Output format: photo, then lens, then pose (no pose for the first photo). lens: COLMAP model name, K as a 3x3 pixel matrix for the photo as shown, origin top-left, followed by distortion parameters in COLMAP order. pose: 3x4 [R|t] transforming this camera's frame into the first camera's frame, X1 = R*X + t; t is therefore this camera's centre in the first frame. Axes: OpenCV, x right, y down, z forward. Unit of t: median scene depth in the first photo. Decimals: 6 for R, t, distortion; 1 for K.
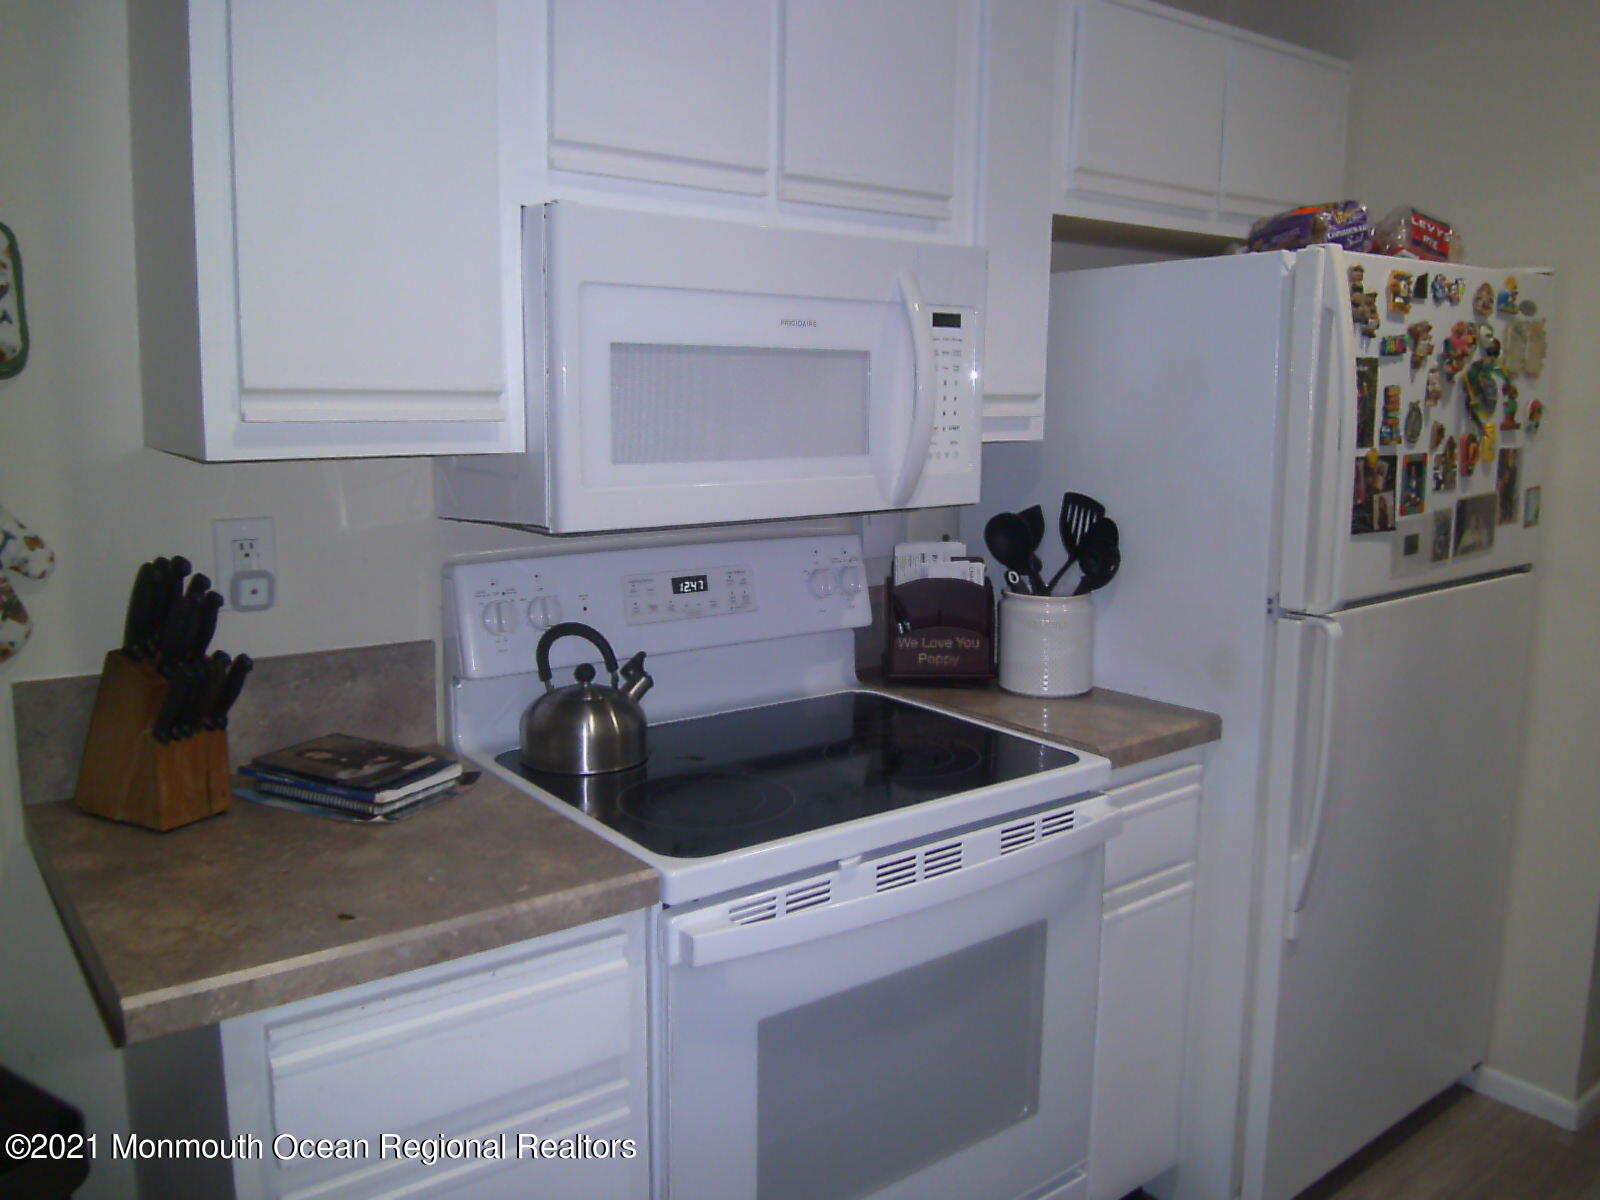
lens RADIAL K [[1311.1, 0, 800.0], [0, 1311.1, 600.0], [0, 0, 1]] dist [-0.058227, 0.064766]
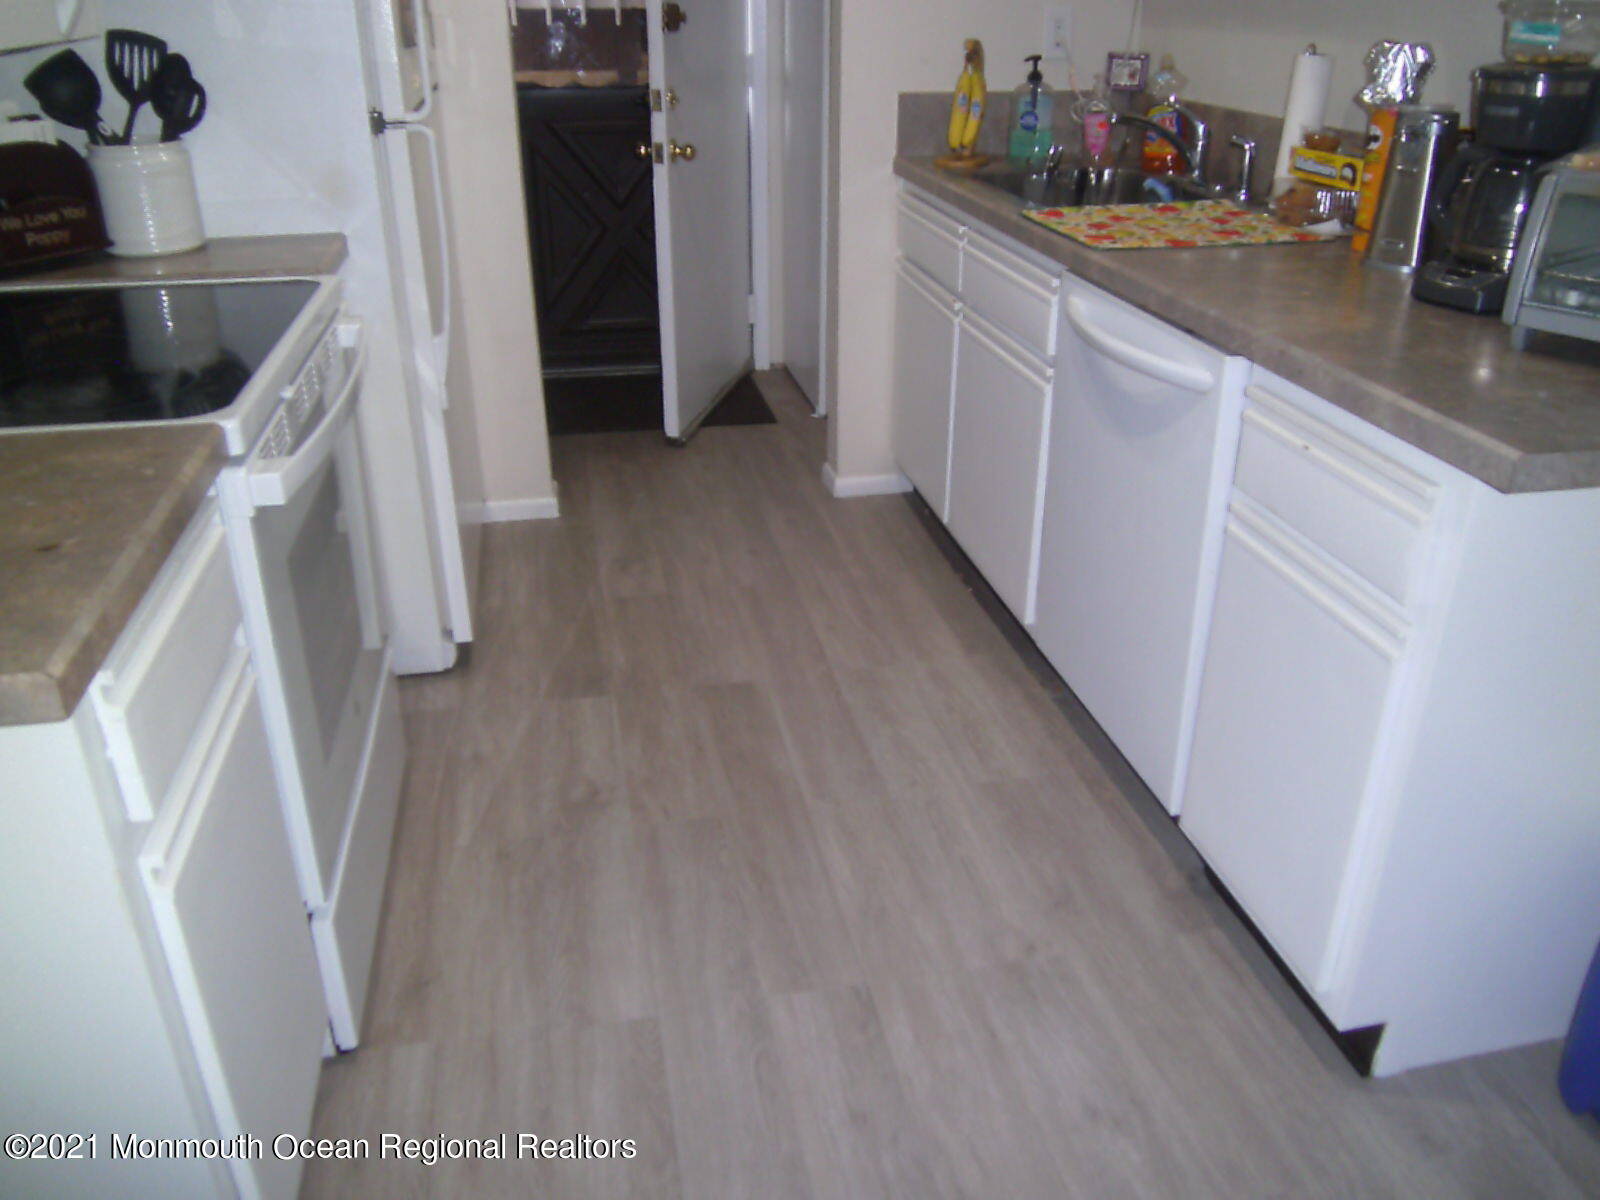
lens RADIAL K [[1311.1, 0, 800.0], [0, 1311.1, 600.0], [0, 0, 1]] dist [-0.058227, 0.064766]
pose [[0.466299, -0.395638, 0.791224, -0.452824], [0.156440, 0.917199, 0.366433, 0.028921], [-0.870685, -0.047089, 0.489583, 0.109351]]
